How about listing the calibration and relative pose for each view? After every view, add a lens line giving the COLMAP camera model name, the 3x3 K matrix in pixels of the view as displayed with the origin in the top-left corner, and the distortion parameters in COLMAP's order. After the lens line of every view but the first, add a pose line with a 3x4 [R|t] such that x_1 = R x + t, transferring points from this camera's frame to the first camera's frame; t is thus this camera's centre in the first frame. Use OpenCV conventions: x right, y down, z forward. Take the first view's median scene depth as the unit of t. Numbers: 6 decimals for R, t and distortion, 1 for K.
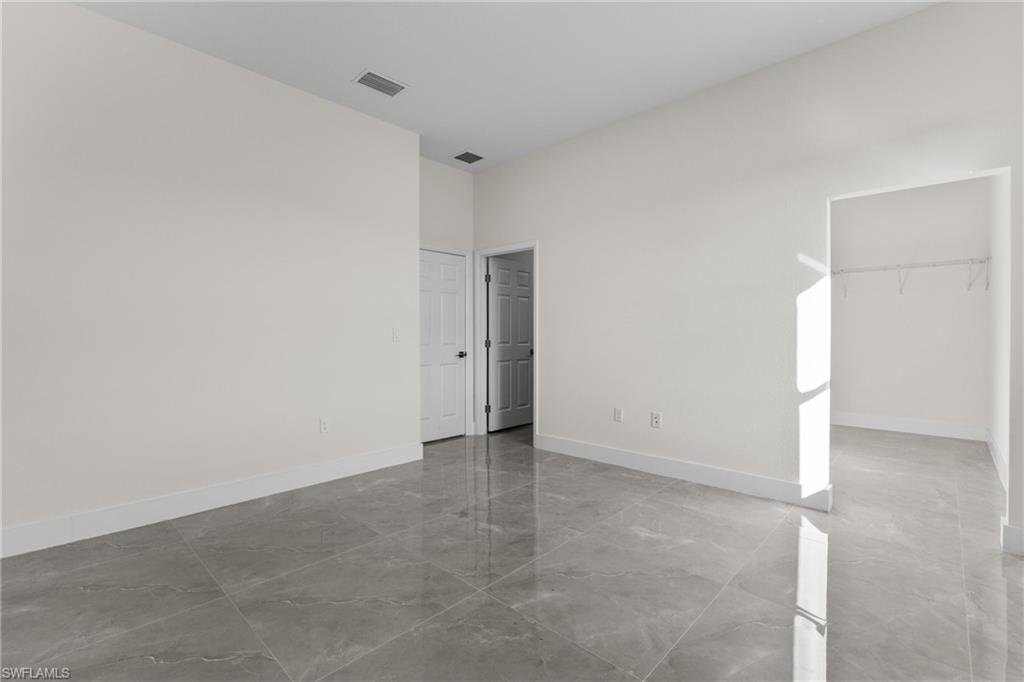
lens RADIAL K [[468.6, 0, 514.7], [0, 468.6, 337.0], [0, 0, 1]] dist [-0.001106, -0.000056]
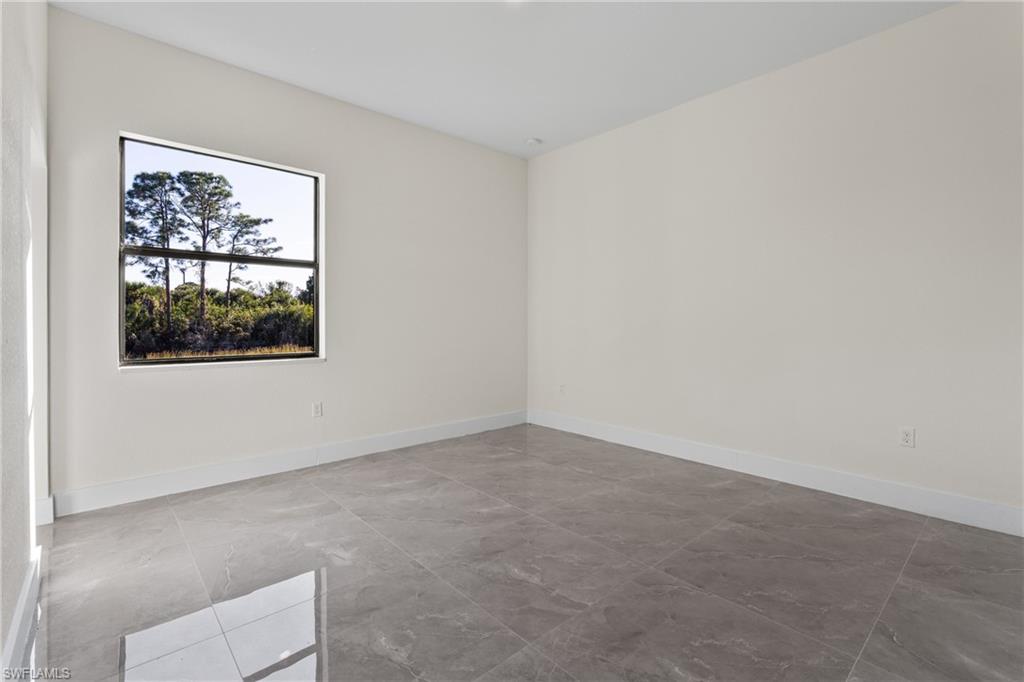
lens RADIAL K [[453.3, 0, 504.9], [0, 453.3, 338.3], [0, 0, 1]] dist [0.000878, 0.000055]
pose [[-0.994788, -0.002145, 0.101944, -0.117384], [0.002622, 0.998910, 0.046609, -0.015813], [-0.101933, 0.046634, -0.993698, 2.110915]]
